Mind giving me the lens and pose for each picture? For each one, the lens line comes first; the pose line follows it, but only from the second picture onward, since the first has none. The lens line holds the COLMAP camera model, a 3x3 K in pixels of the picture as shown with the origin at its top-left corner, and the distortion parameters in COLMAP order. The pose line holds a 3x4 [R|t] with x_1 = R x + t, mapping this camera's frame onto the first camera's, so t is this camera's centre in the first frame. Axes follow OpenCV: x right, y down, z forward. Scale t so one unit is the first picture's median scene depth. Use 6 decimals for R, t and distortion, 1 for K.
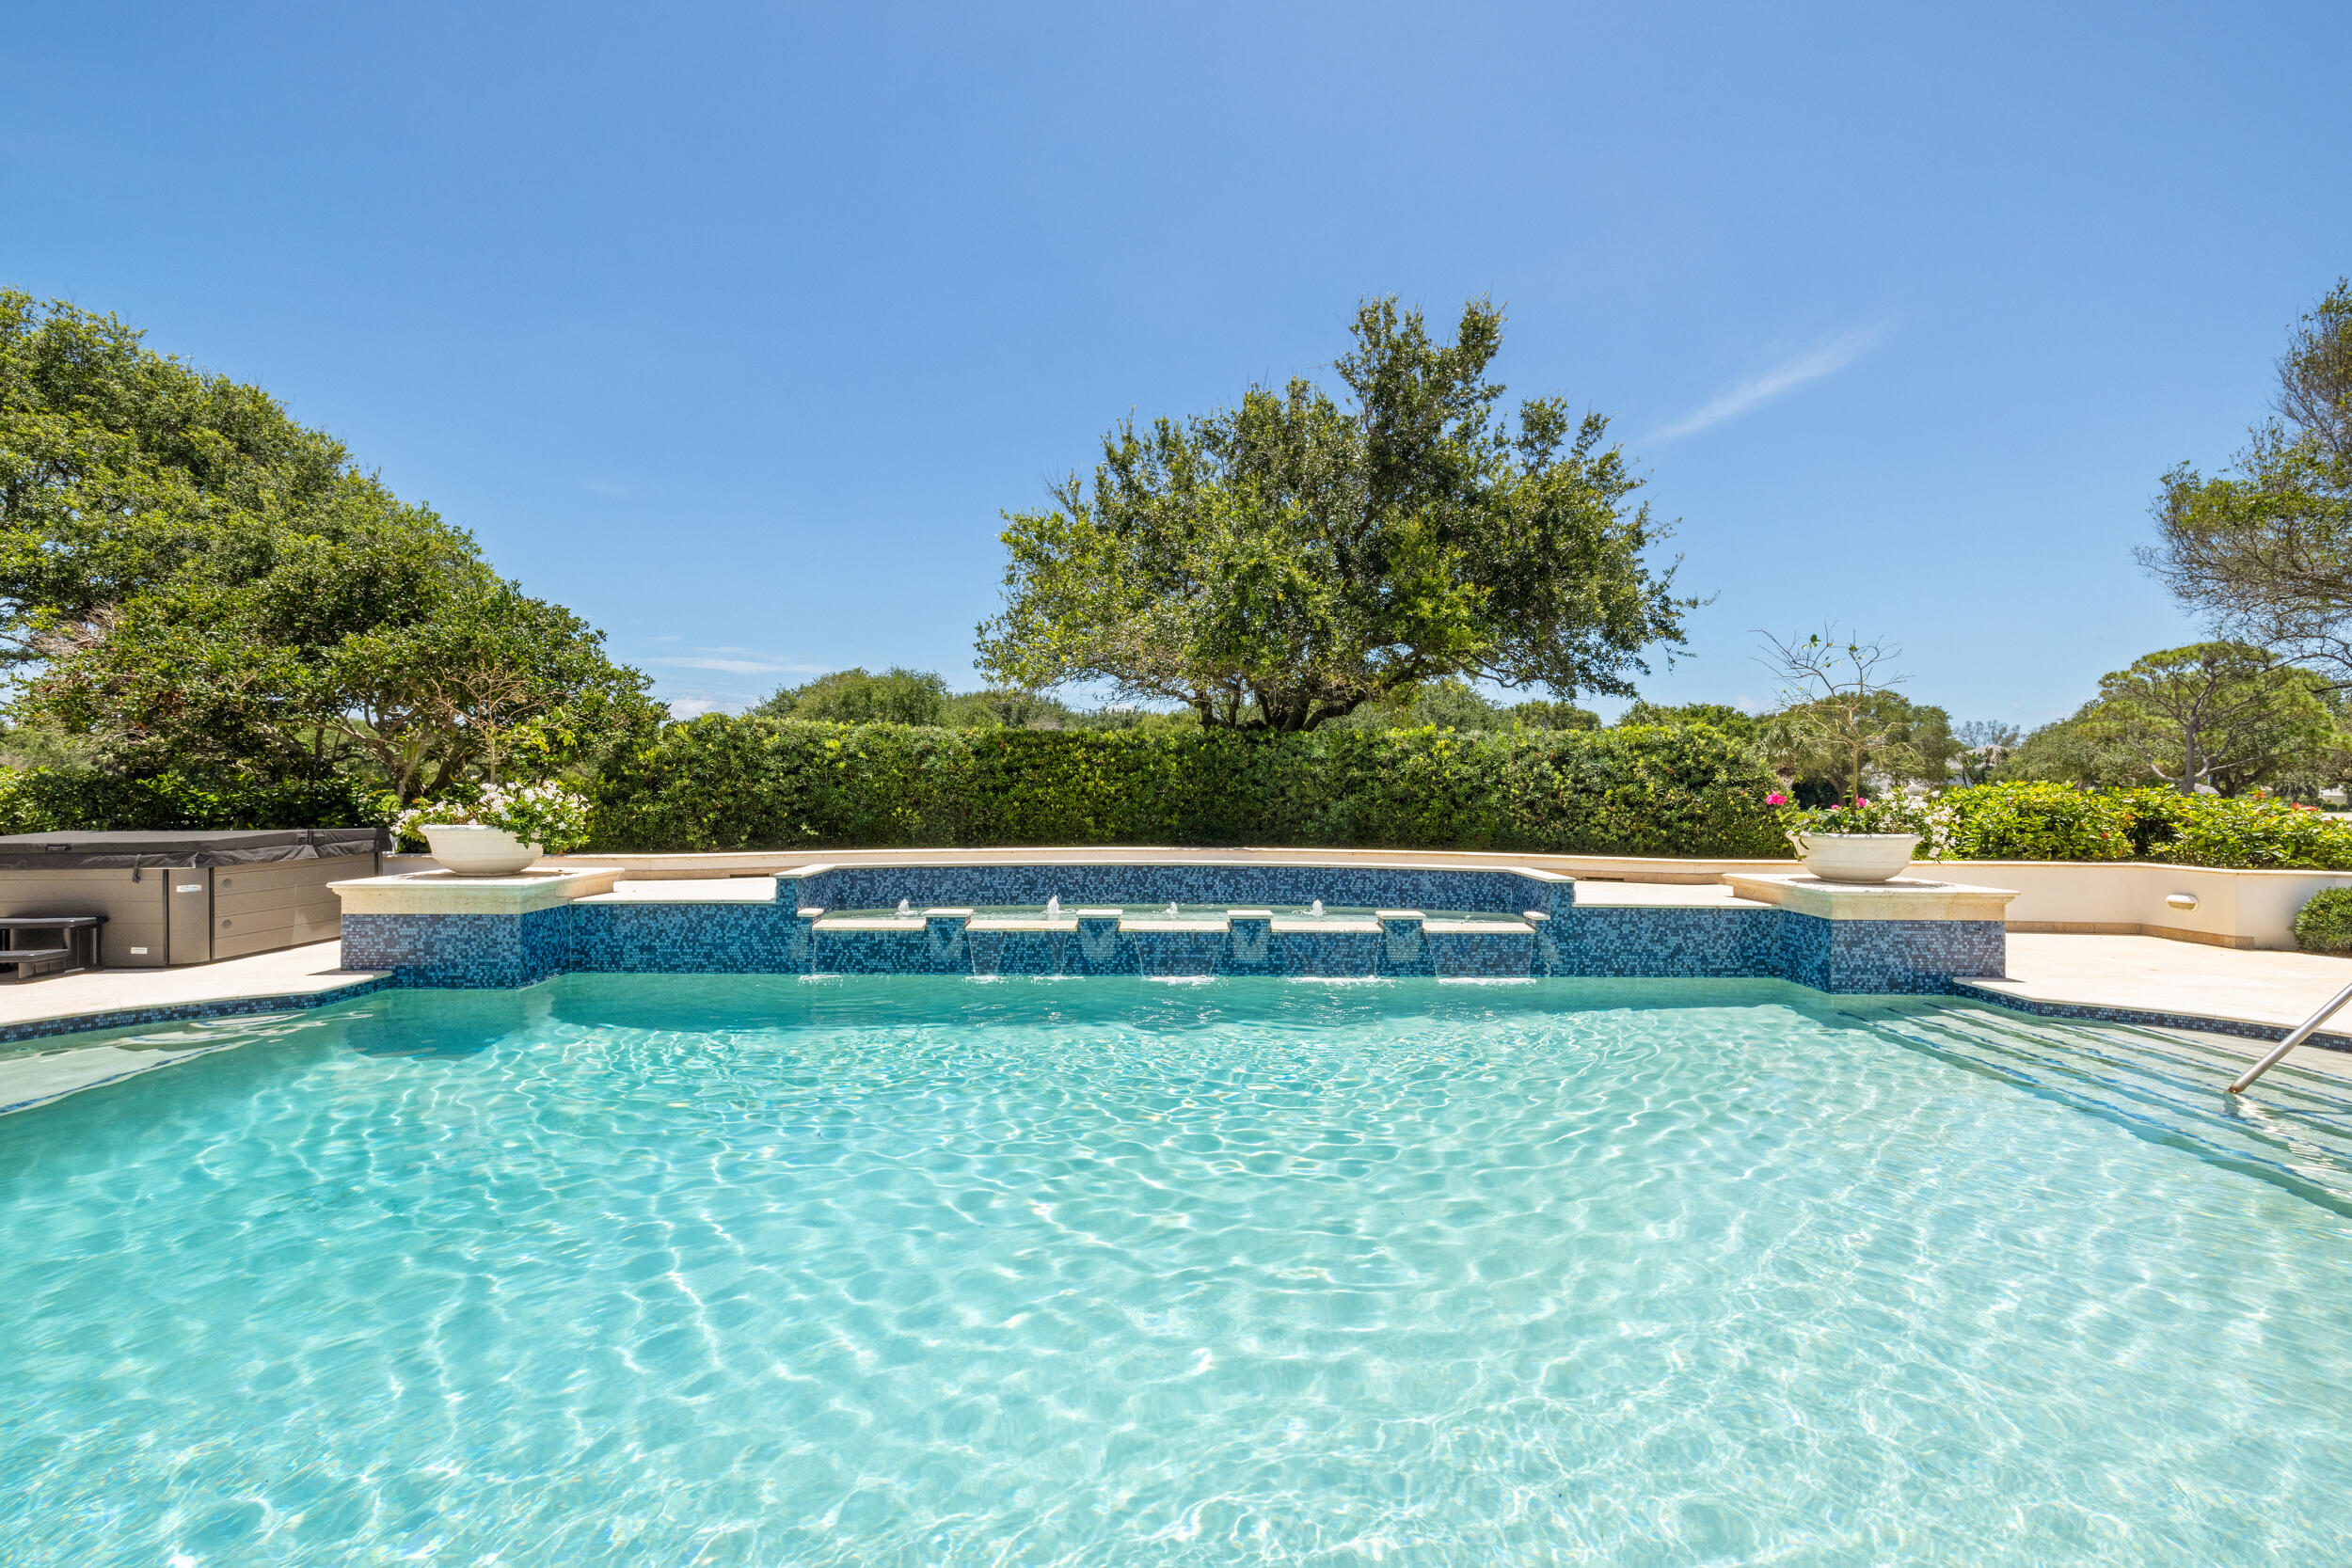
lens RADIAL K [[1004.5, 0, 1189.8], [0, 1004.5, 777.5], [0, 0, 1]] dist [-0.001085, 0.001282]
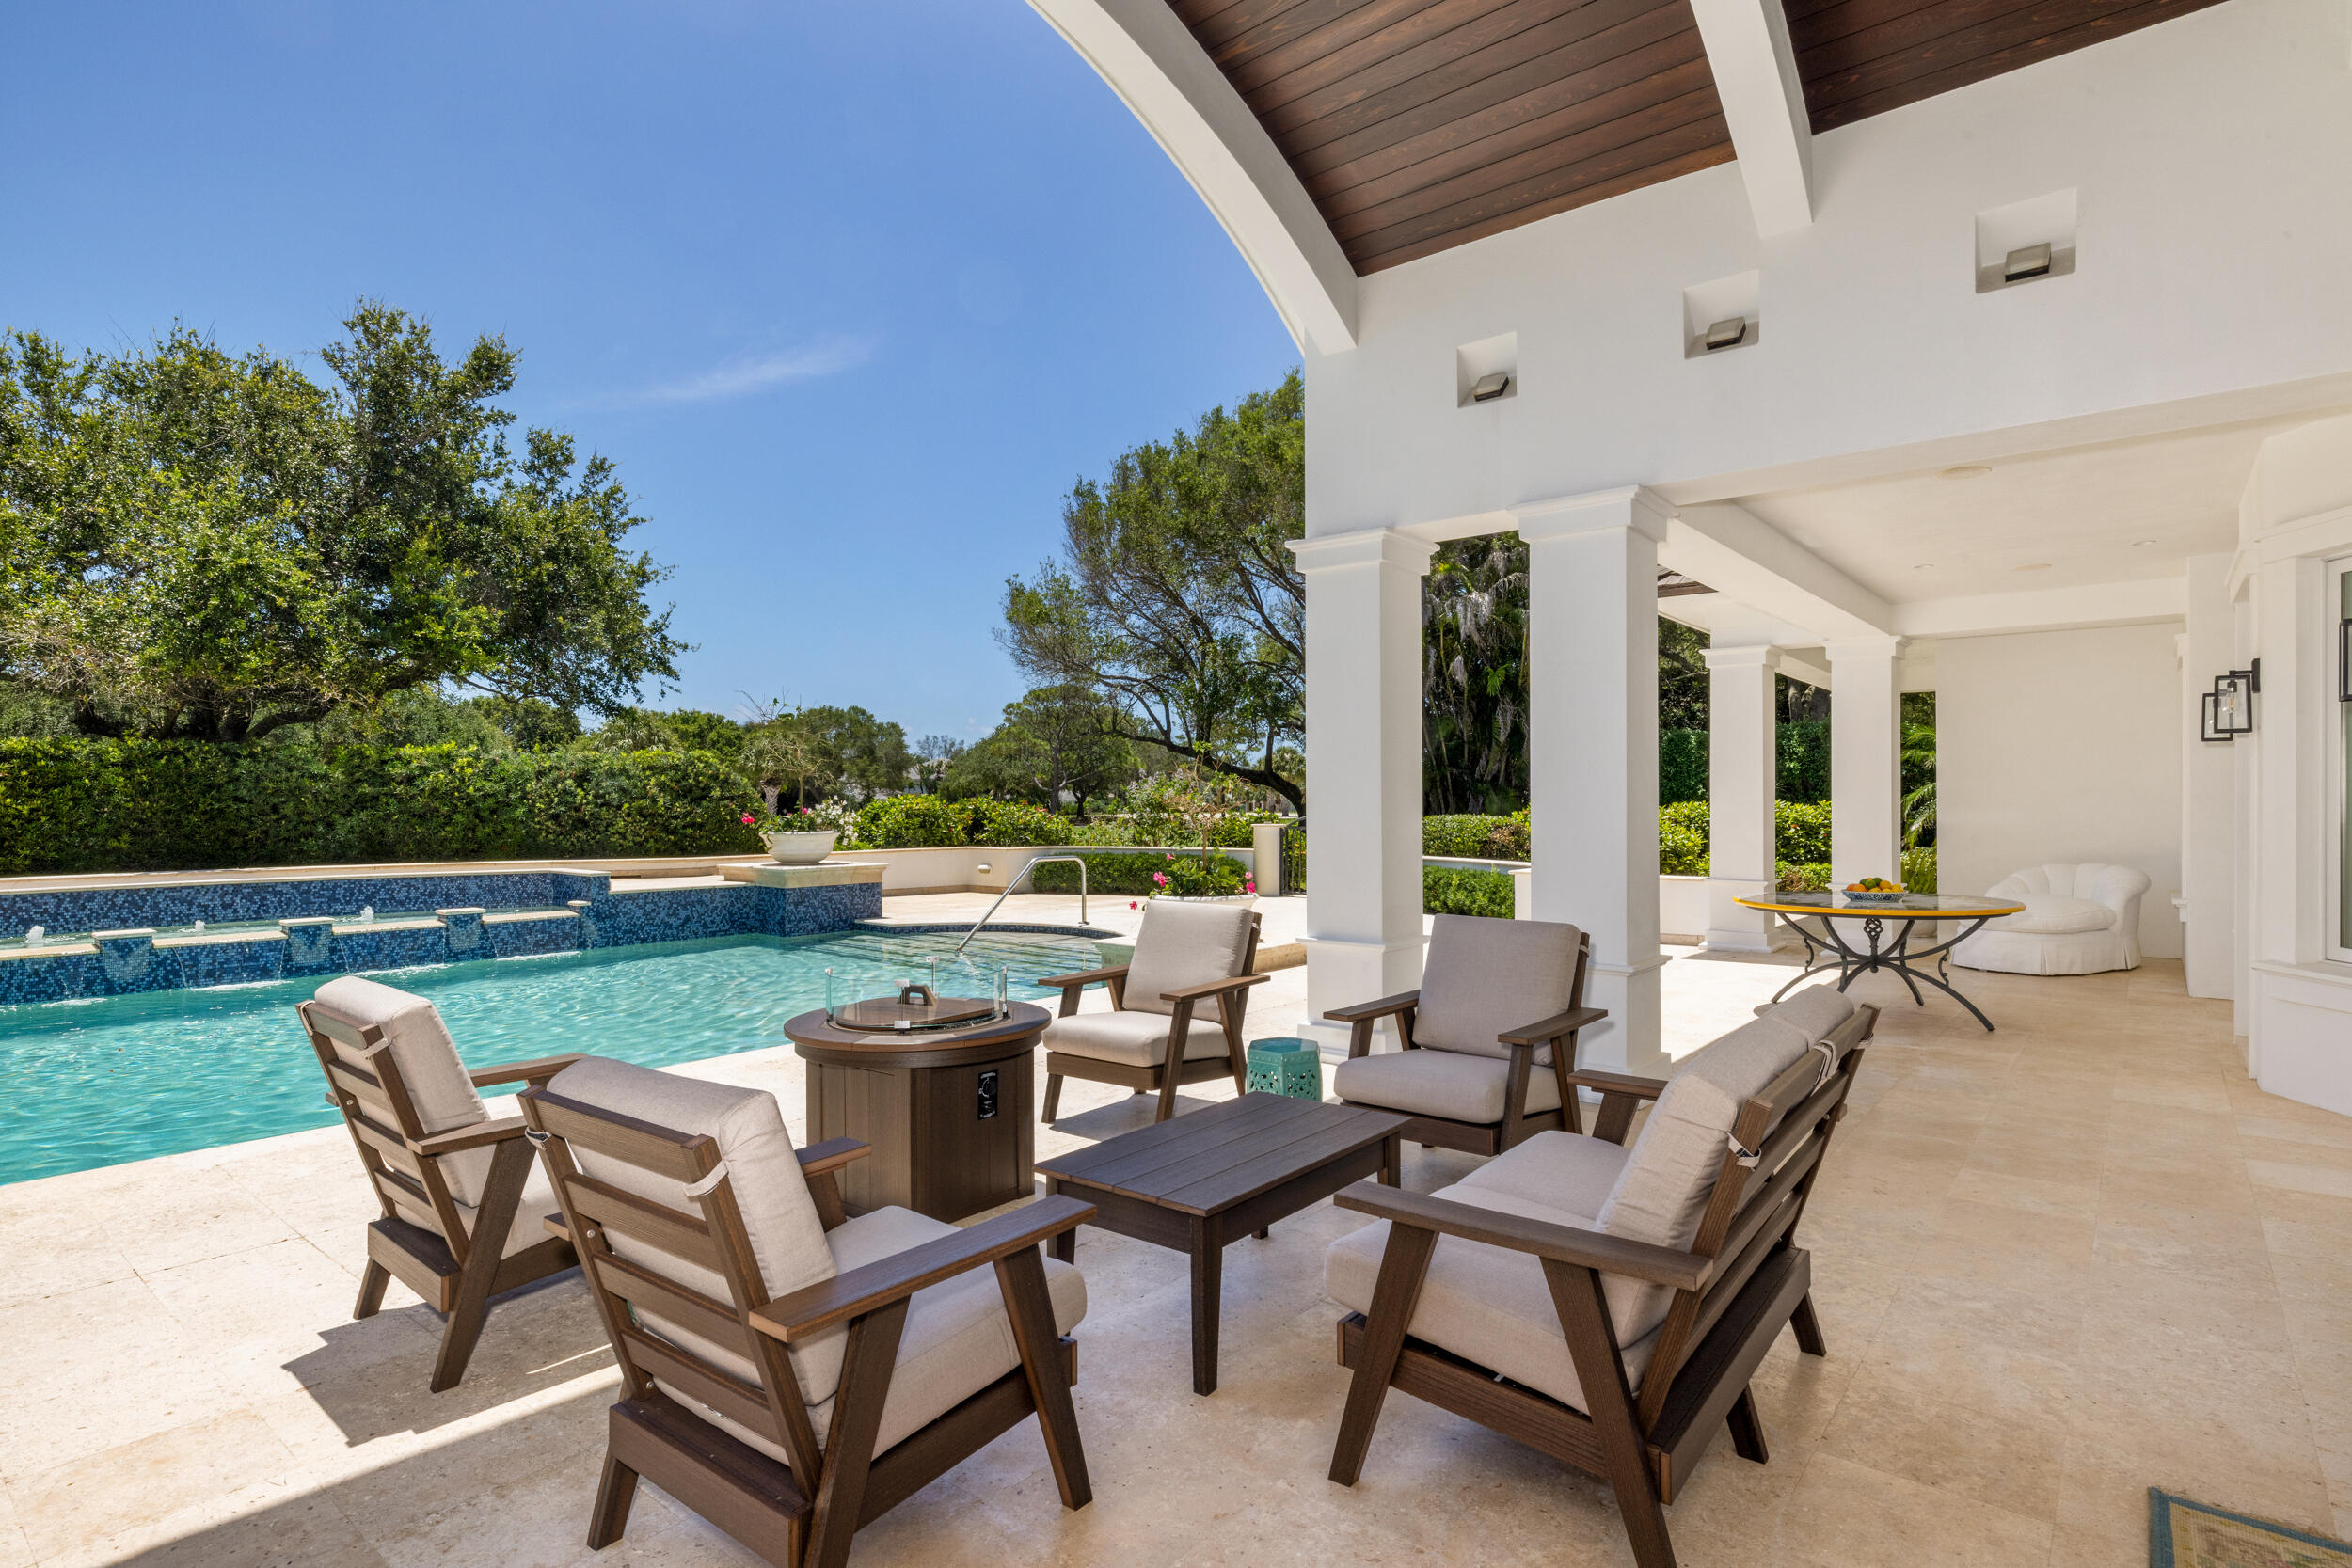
lens RADIAL K [[1172.4, 0, 1199.4], [0, 1172.4, 800.1], [0, 0, 1]] dist [-0.005318, -0.001167]
pose [[0.635495, -0.008194, 0.772062, -0.208258], [-0.001811, 0.999925, 0.012102, -0.009240], [-0.772103, -0.009089, 0.635432, -0.383078]]
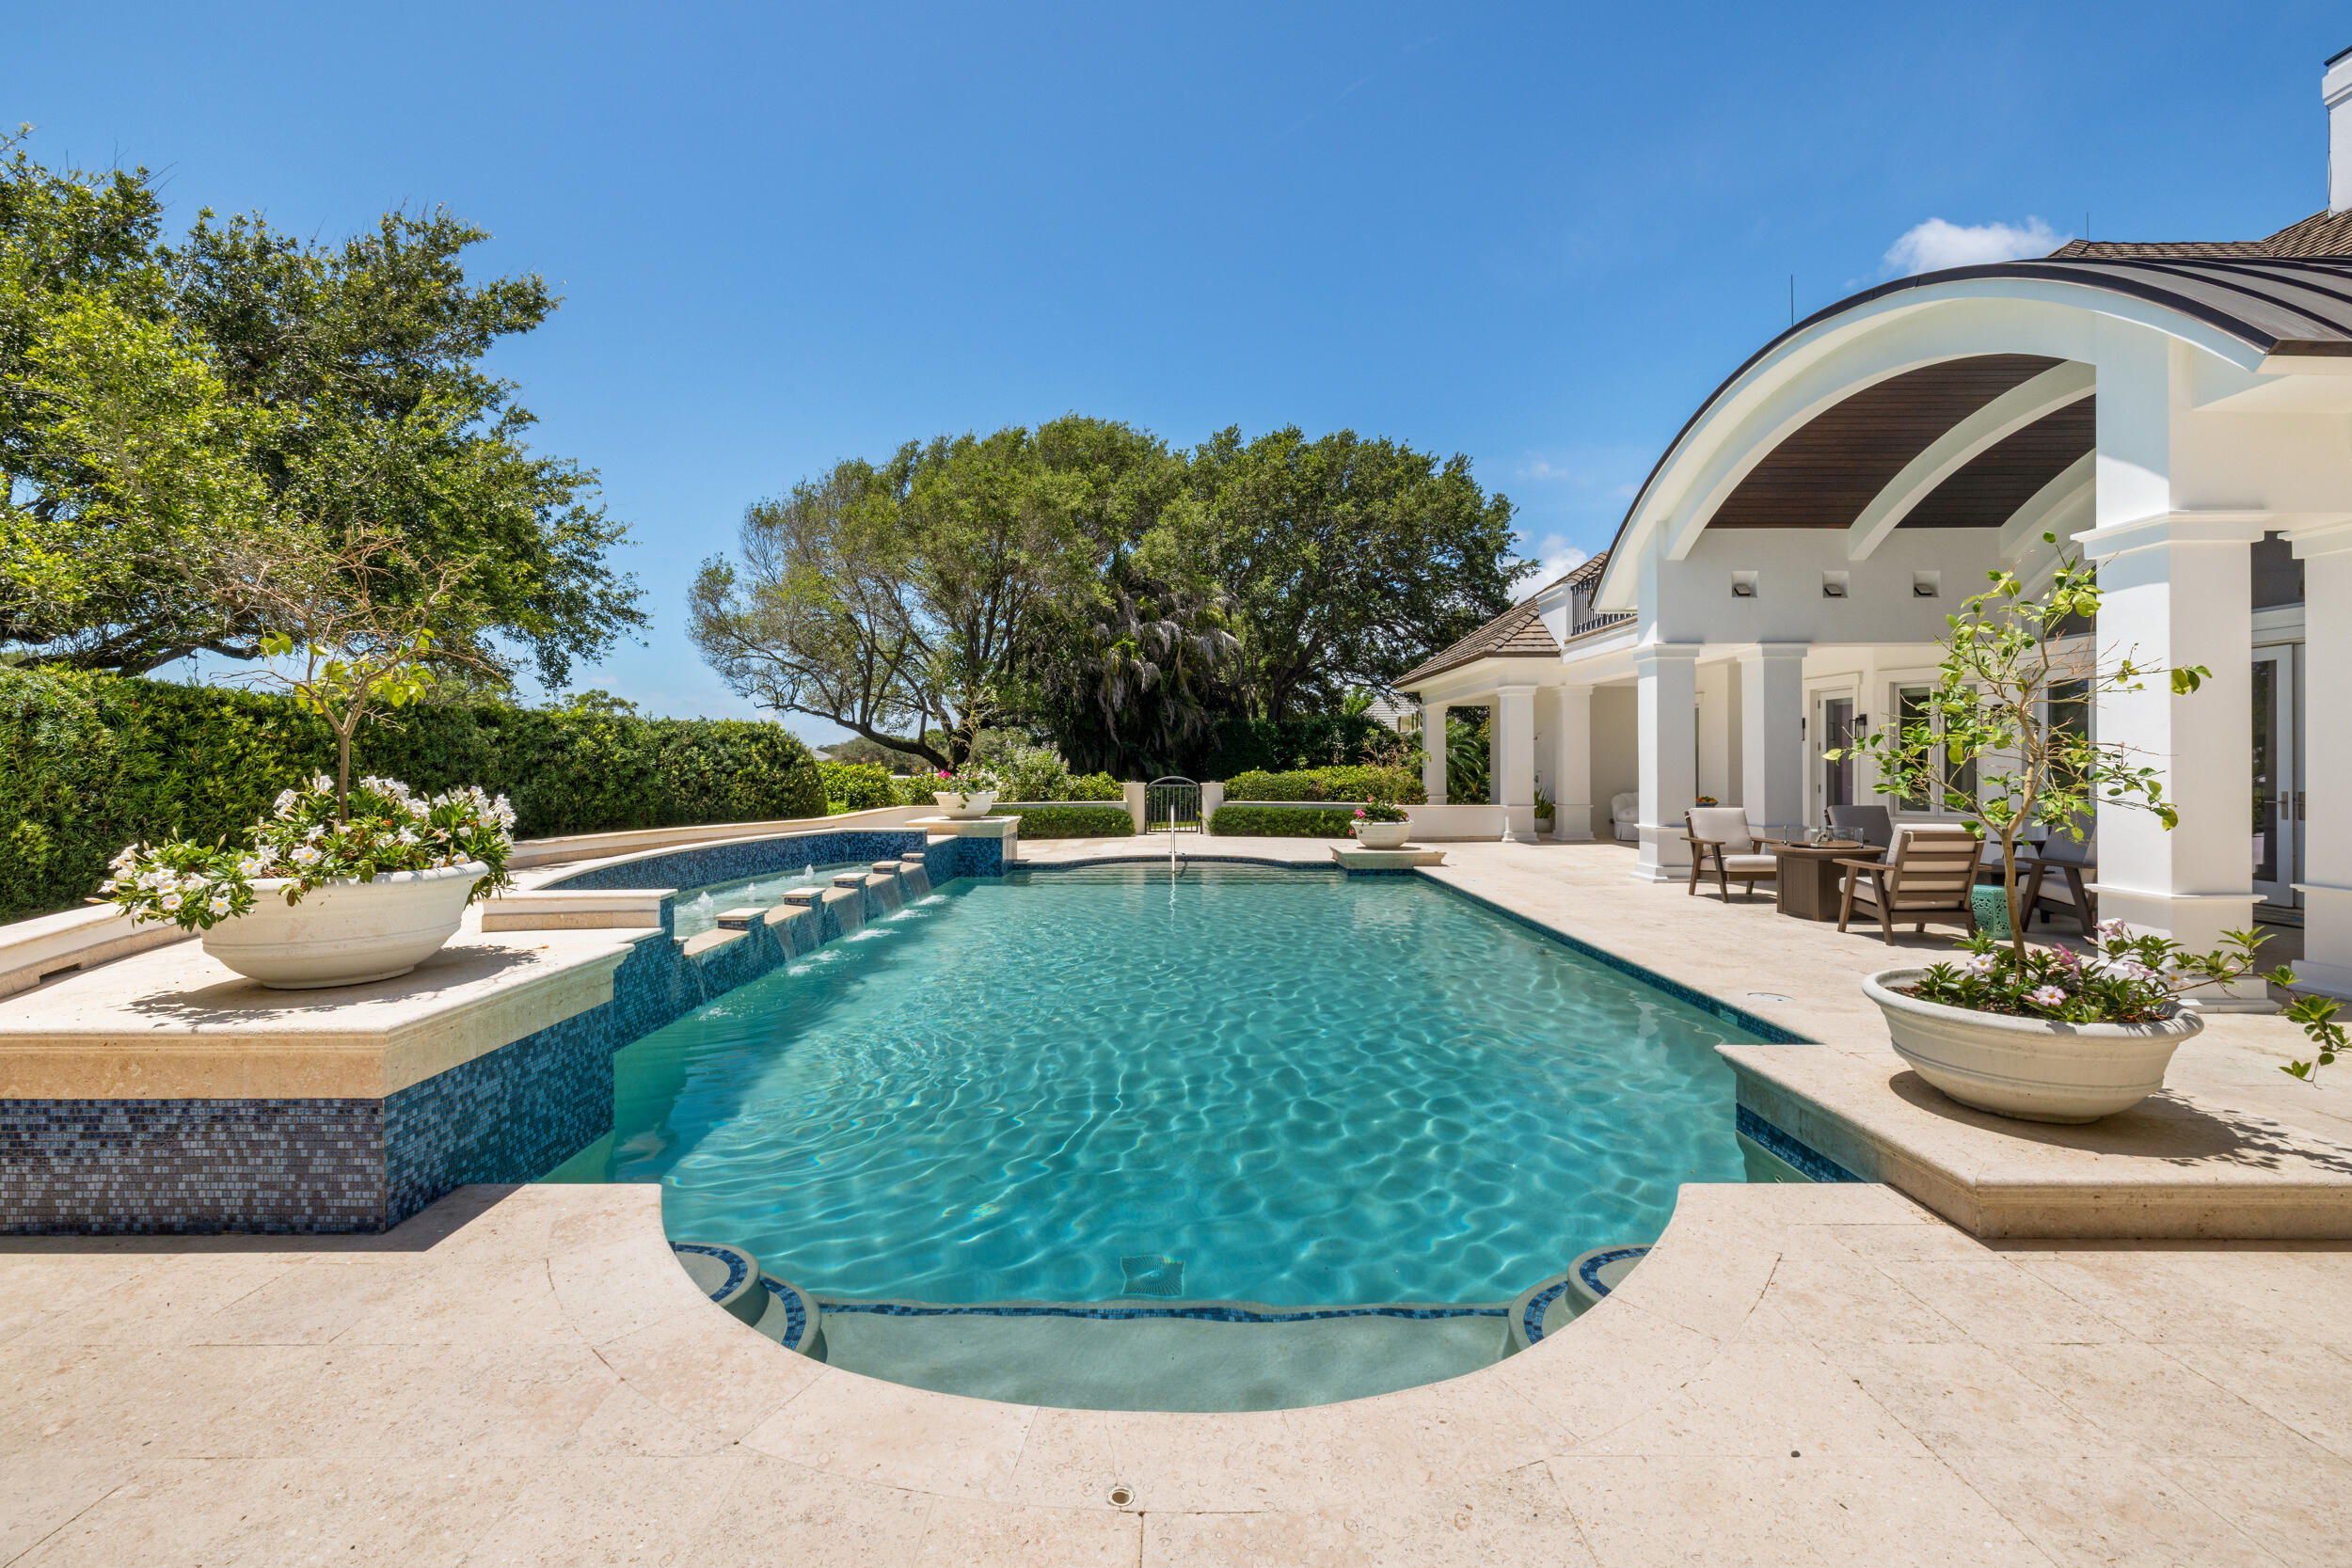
lens RADIAL K [[1004.5, 0, 1161.5], [0, 1004.5, 759.6], [0, 0, 1]] dist [-0.001085, 0.001282]
pose [[0.025351, -0.002041, 0.999677, -0.760518], [-0.008995, 0.999957, 0.002269, -0.007986], [-0.999638, -0.009049, 0.025332, 0.394555]]
